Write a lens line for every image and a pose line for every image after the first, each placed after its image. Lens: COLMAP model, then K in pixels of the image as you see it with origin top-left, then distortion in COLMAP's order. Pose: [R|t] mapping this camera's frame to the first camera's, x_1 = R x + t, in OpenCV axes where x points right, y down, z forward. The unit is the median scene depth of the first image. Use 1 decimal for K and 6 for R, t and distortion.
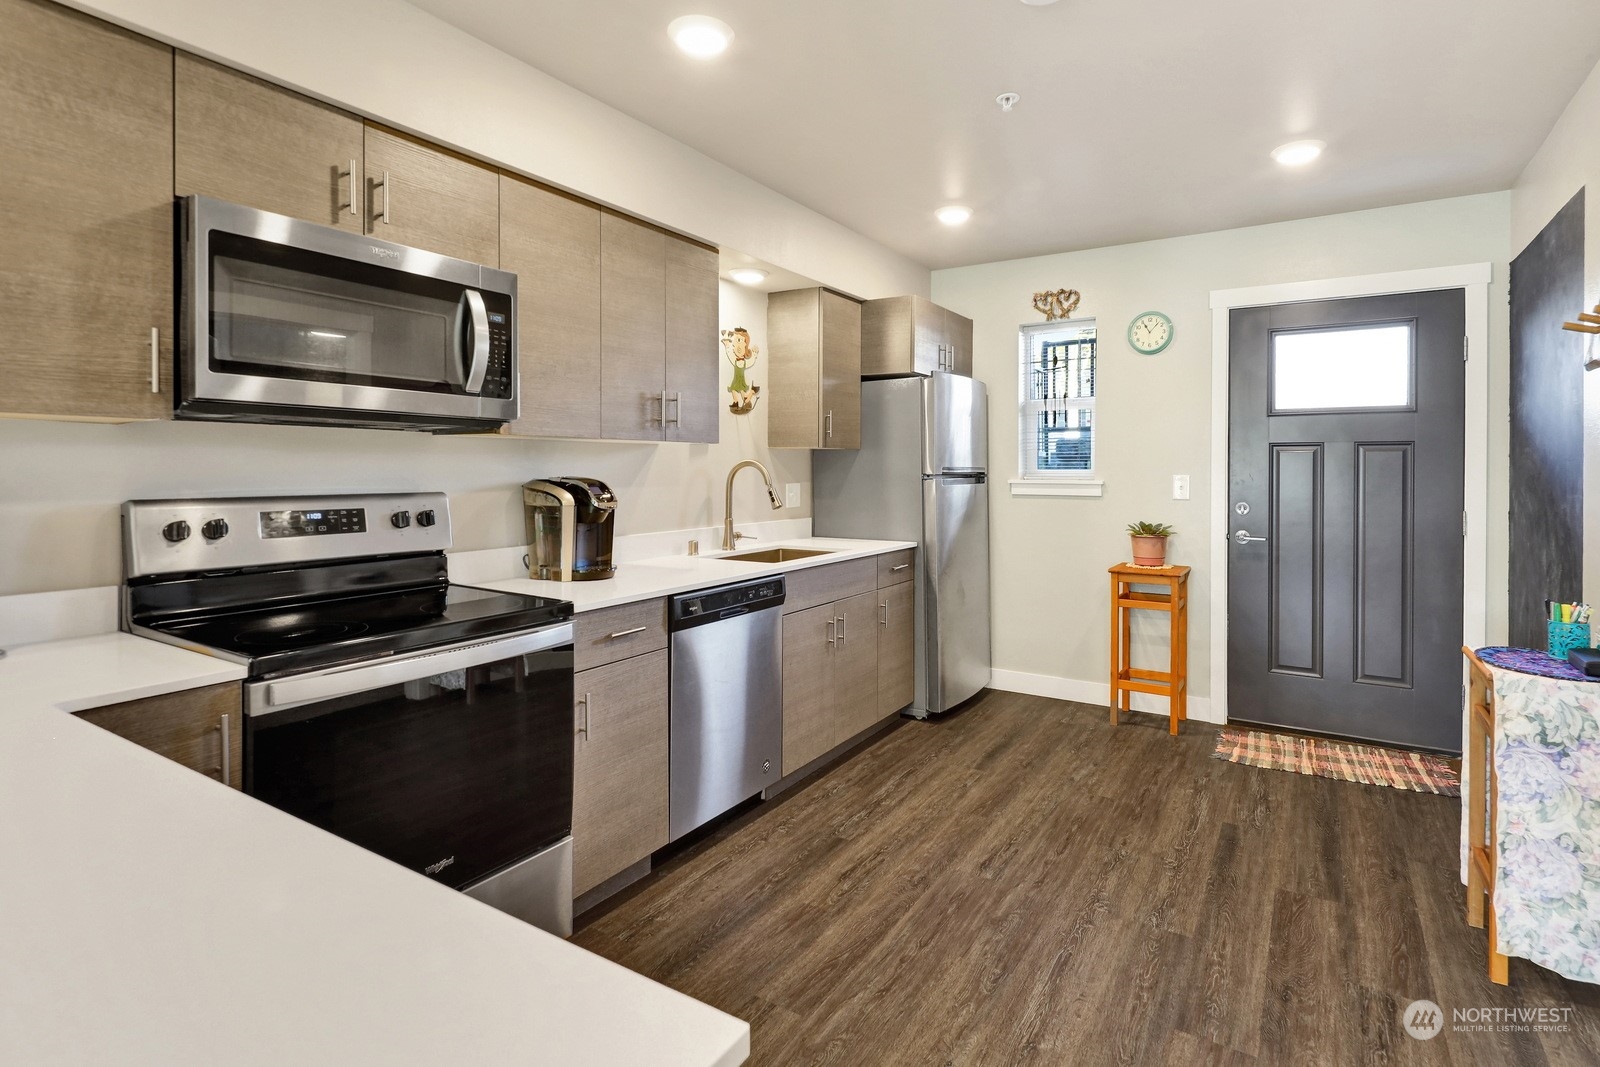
lens RADIAL K [[805.2, 0, 828.2], [0, 805.2, 472.3], [0, 0, 1]] dist [0.010619, -0.005112]
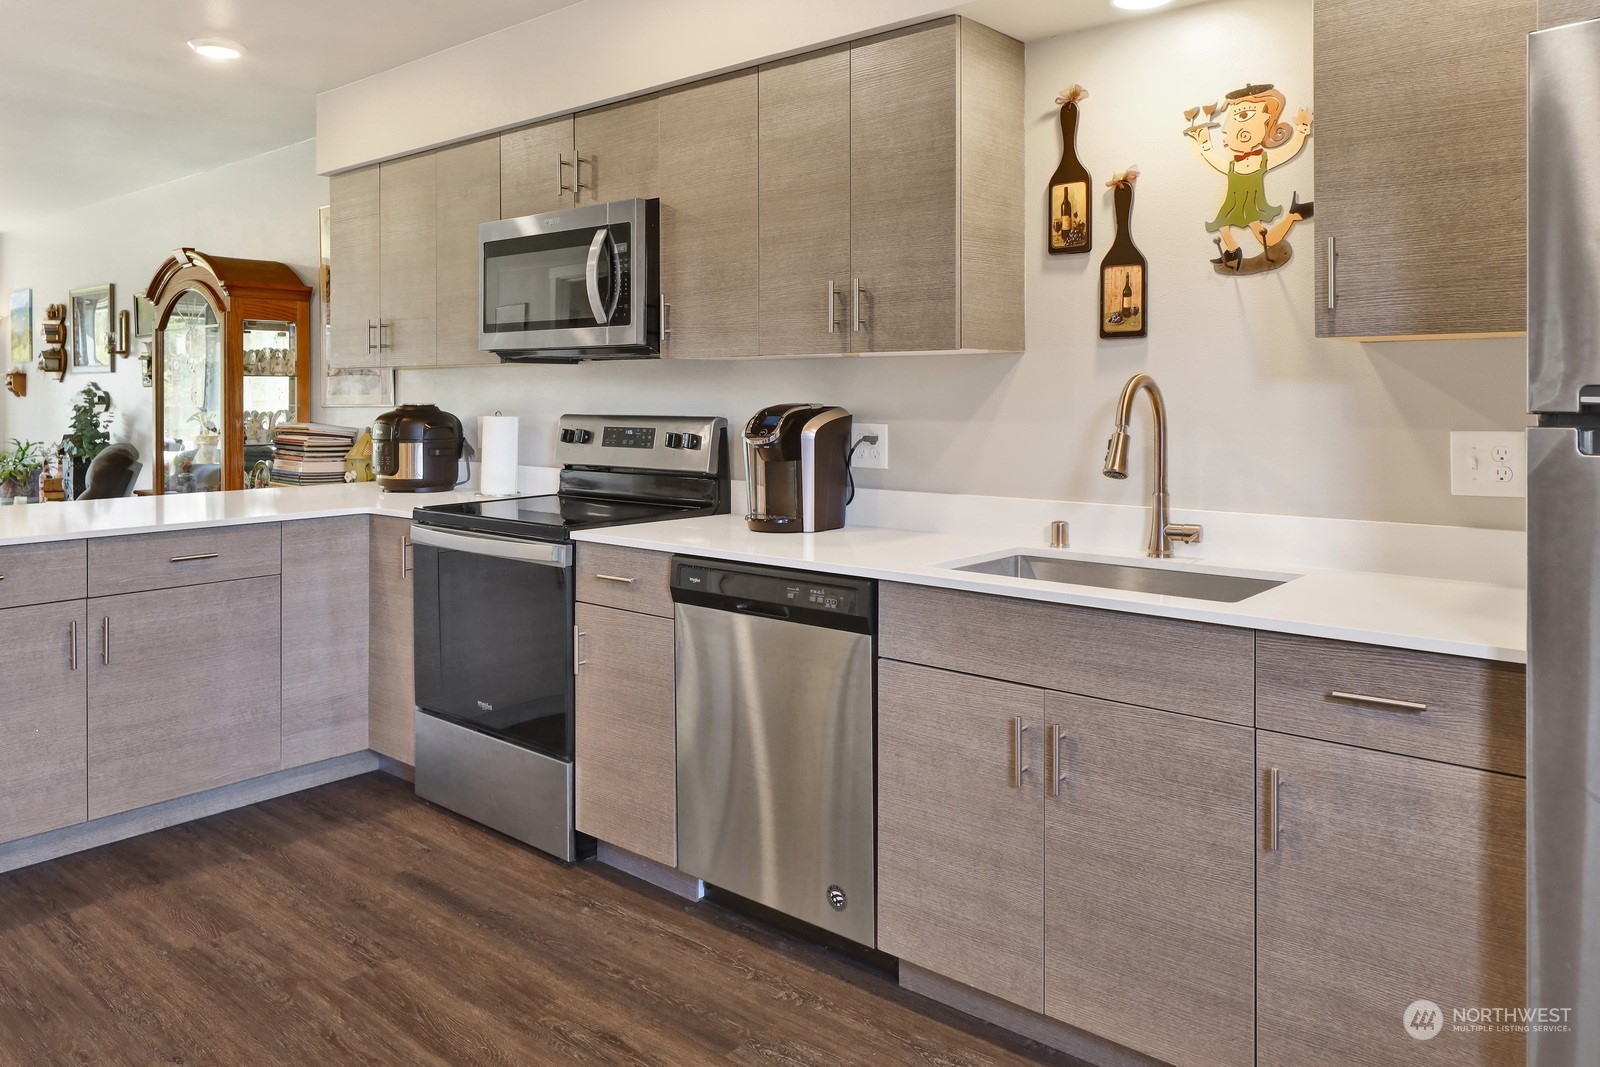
lens RADIAL K [[1124.1, 0, 778.1], [0, 1124.1, 401.4], [0, 0, 1]] dist [0.006647, -0.011075]
pose [[-0.169799, -0.000103, -0.985479, 0.668303], [-0.007886, 0.999968, 0.001254, 0.001949], [0.985447, 0.007985, -0.169795, 0.989147]]
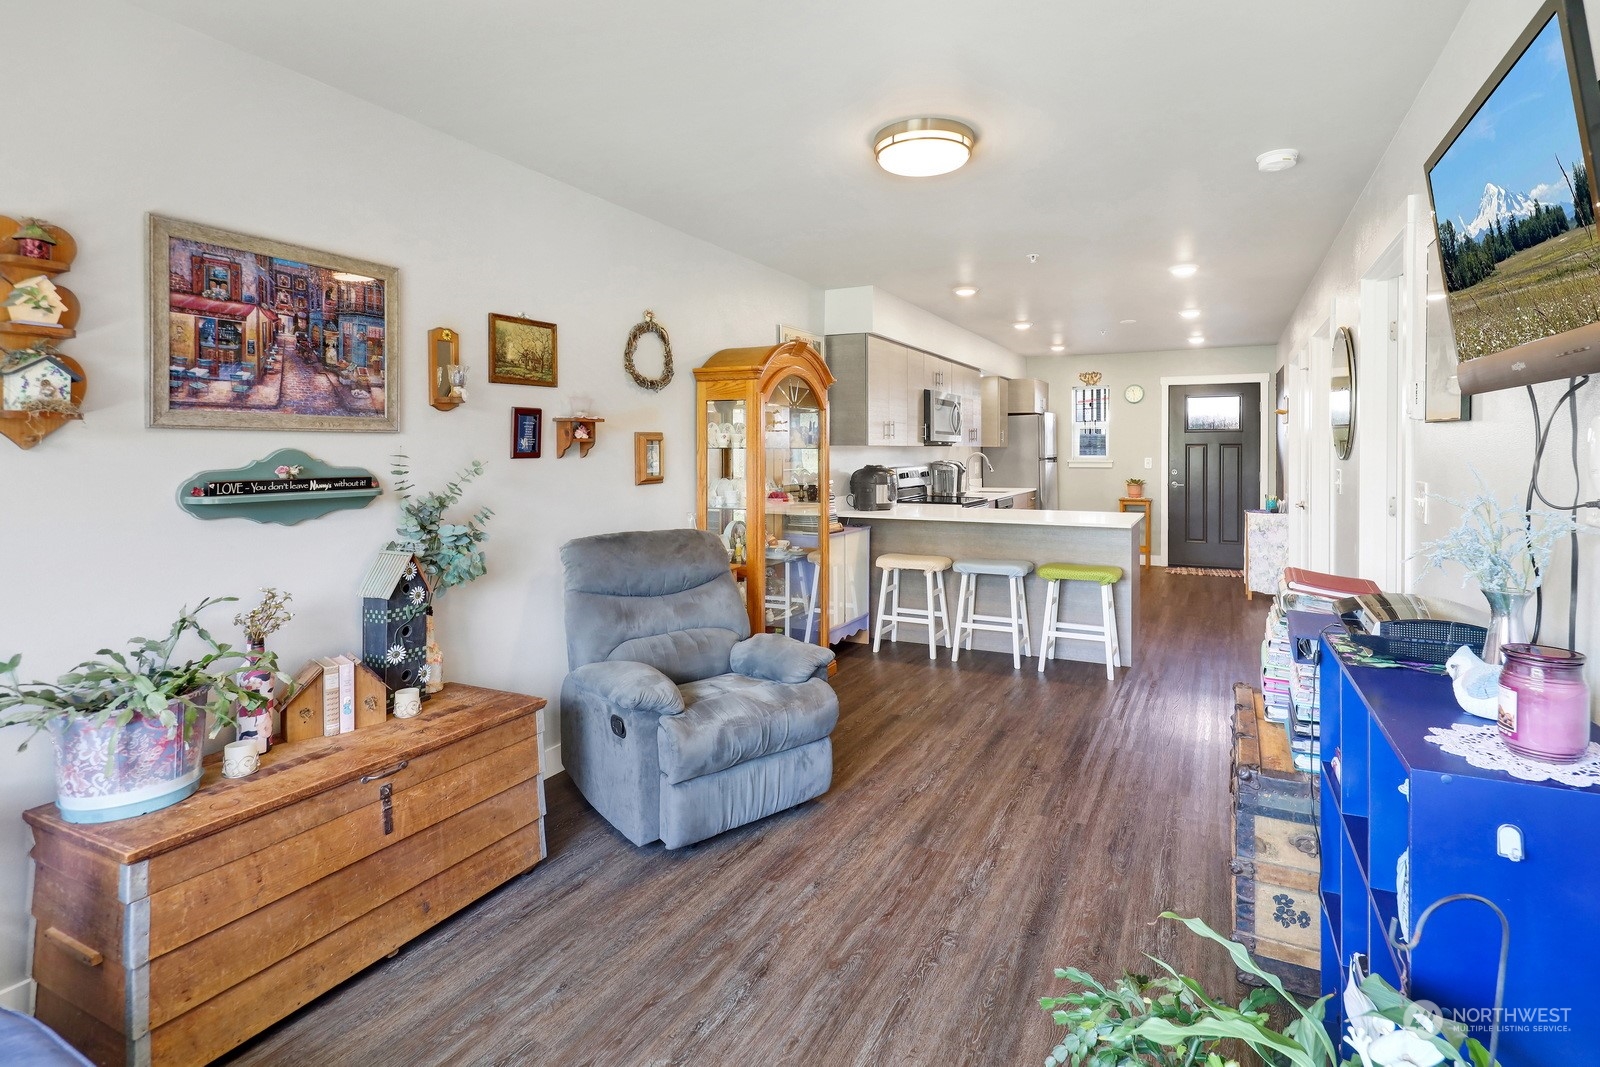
lens RADIAL K [[805.2, 0, 827.9], [0, 805.2, 449.1], [0, 0, 1]] dist [0.010619, -0.005112]
pose [[0.995484, -0.001766, 0.094914, -0.855759], [0.002092, 0.999992, -0.003340, -0.018763], [-0.094908, 0.003523, 0.995480, -1.487394]]
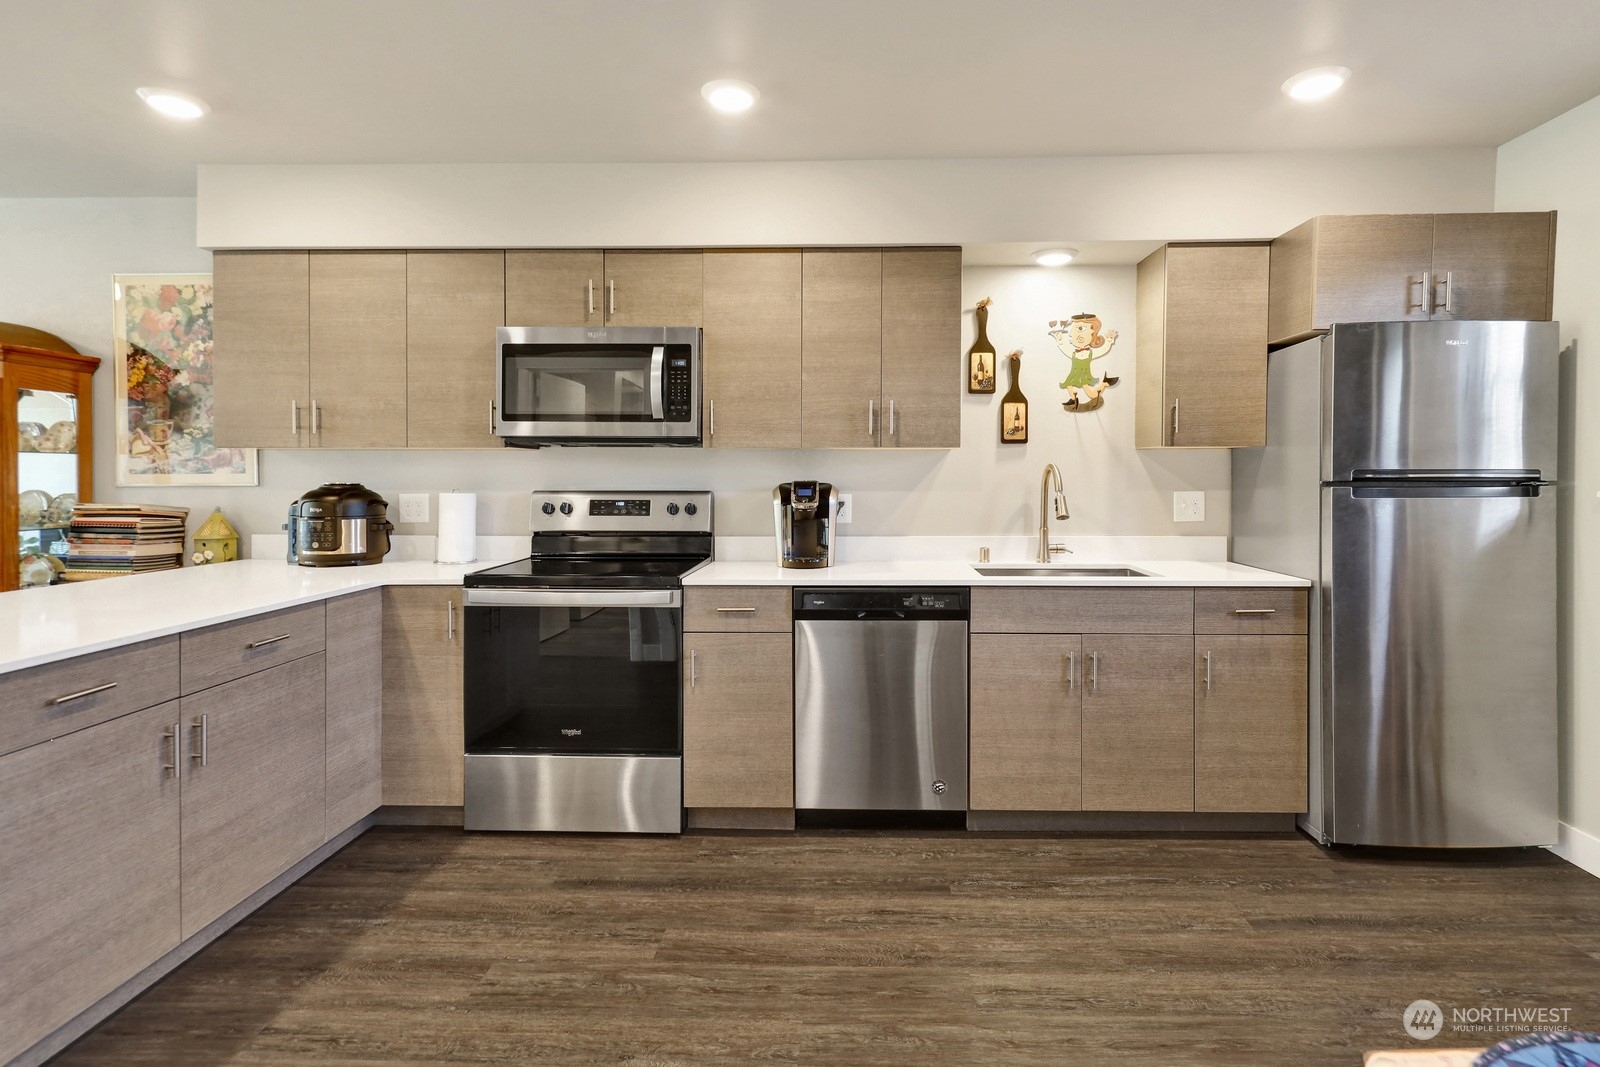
lens RADIAL K [[805.2, 0, 844.4], [0, 805.2, 476.3], [0, 0, 1]] dist [0.010619, -0.005112]
pose [[0.493928, -0.002298, -0.869500, 0.624076], [-0.003639, 0.999982, -0.004711, 0.004450], [0.869495, 0.005491, 0.493911, 0.391128]]
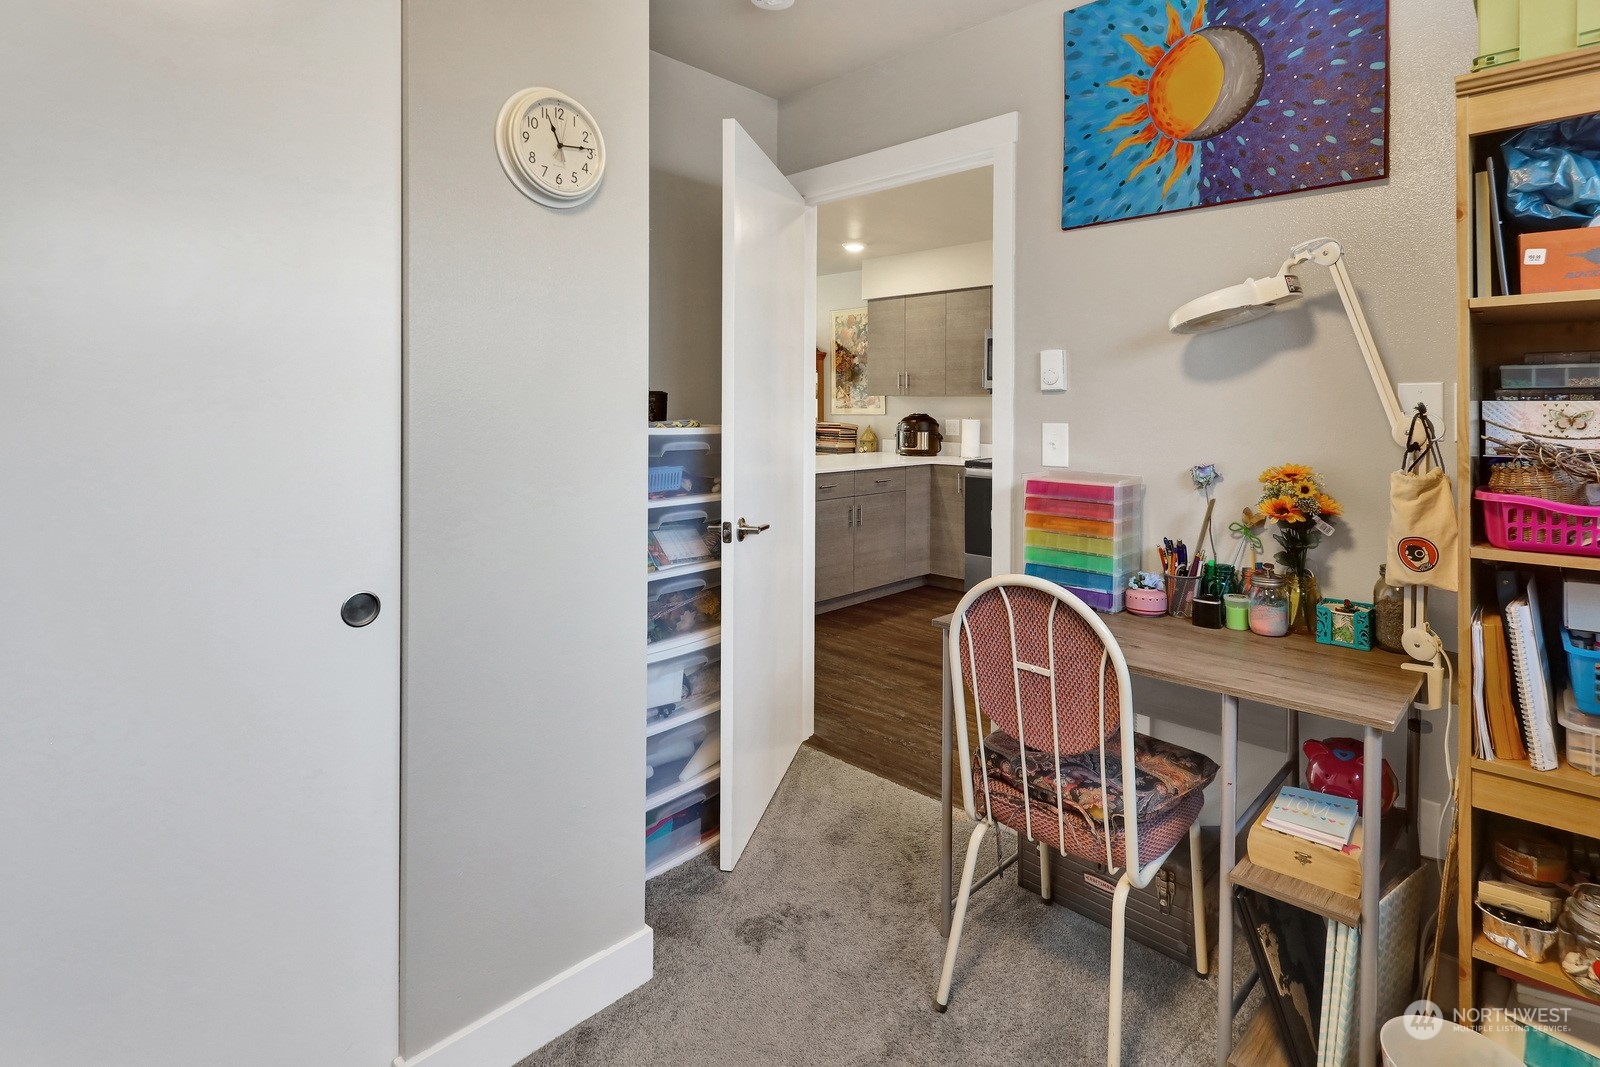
lens RADIAL K [[805.2, 0, 845.2], [0, 805.2, 406.3], [0, 0, 1]] dist [0.010619, -0.005112]
pose [[-0.183780, -0.007124, -0.982942, 1.383082], [-0.014264, 0.999888, -0.004580, 0.004300], [0.982864, 0.013179, -0.183861, 0.526326]]
